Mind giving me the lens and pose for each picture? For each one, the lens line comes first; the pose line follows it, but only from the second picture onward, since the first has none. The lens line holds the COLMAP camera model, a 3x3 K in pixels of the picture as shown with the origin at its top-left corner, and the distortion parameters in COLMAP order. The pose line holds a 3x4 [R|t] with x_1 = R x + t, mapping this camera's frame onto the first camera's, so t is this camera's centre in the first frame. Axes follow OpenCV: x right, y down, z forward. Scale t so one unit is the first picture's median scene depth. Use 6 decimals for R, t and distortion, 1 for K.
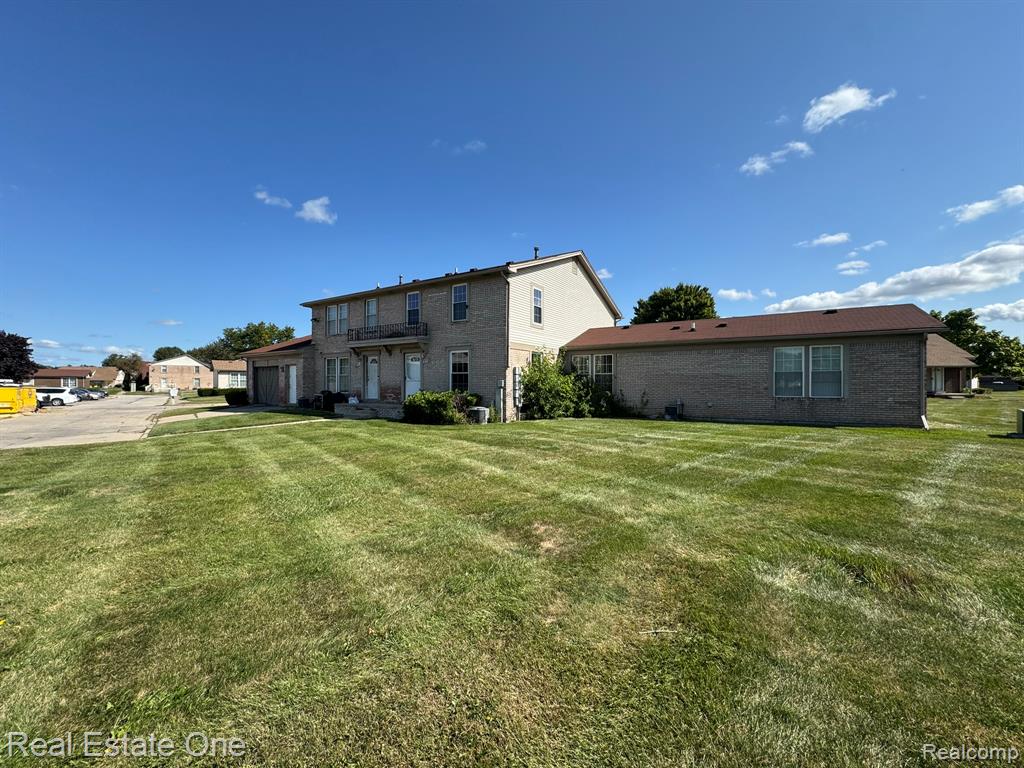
lens RADIAL K [[410.2, 0, 512.0], [0, 410.2, 384.0], [0, 0, 1]] dist [-0.003092, -0.000288]
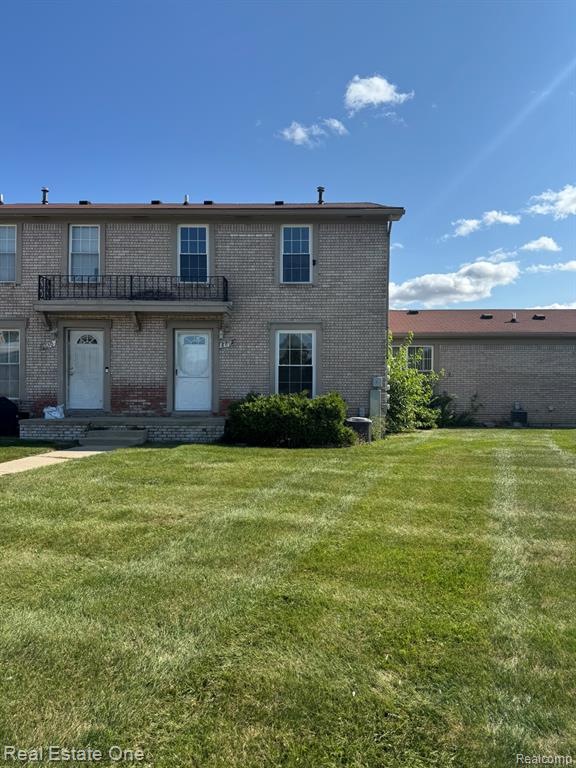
lens RADIAL K [[537.8, 0, 288.0], [0, 537.8, 384.0], [0, 0, 1]] dist [0.116771, -0.165290]
pose [[0.859147, 0.006622, 0.511686, -0.559687], [-0.004624, 0.999976, -0.005178, 0.006809], [-0.511708, 0.002083, 0.859157, 0.285638]]
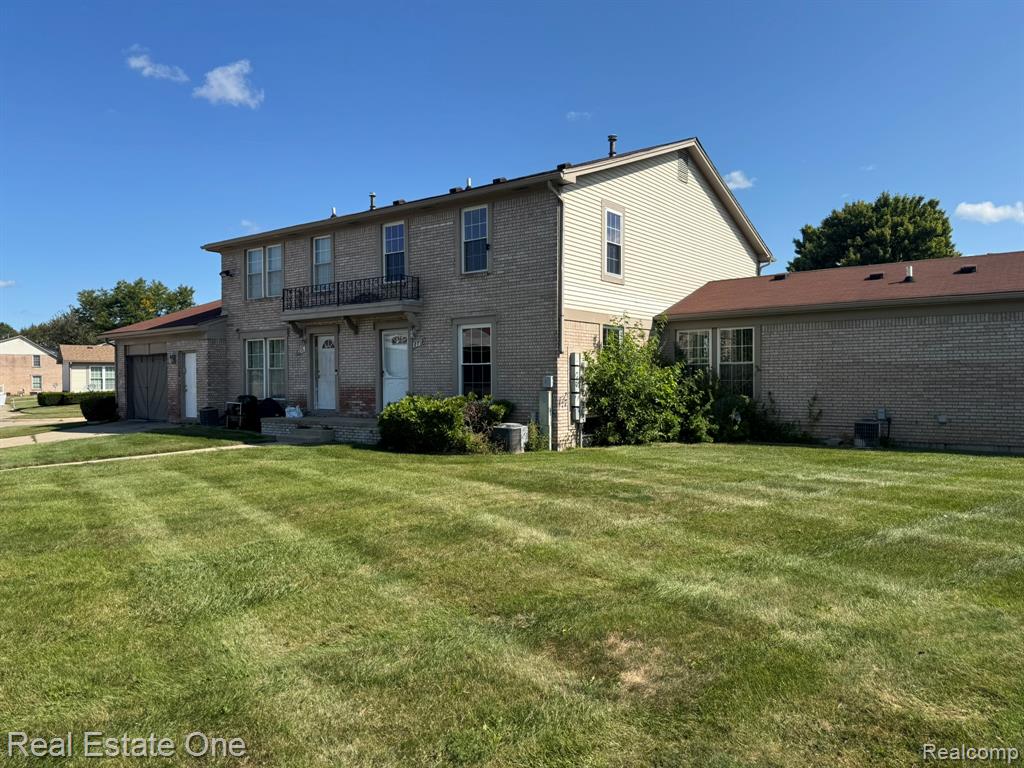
lens RADIAL K [[717.0, 0, 509.4], [0, 717.0, 389.3], [0, 0, 1]] dist [0.116771, -0.165290]
pose [[0.996578, -0.003975, -0.082560, 0.001272], [0.004688, 0.999953, 0.008438, 0.000487], [0.082523, -0.008796, 0.996550, 0.008534]]
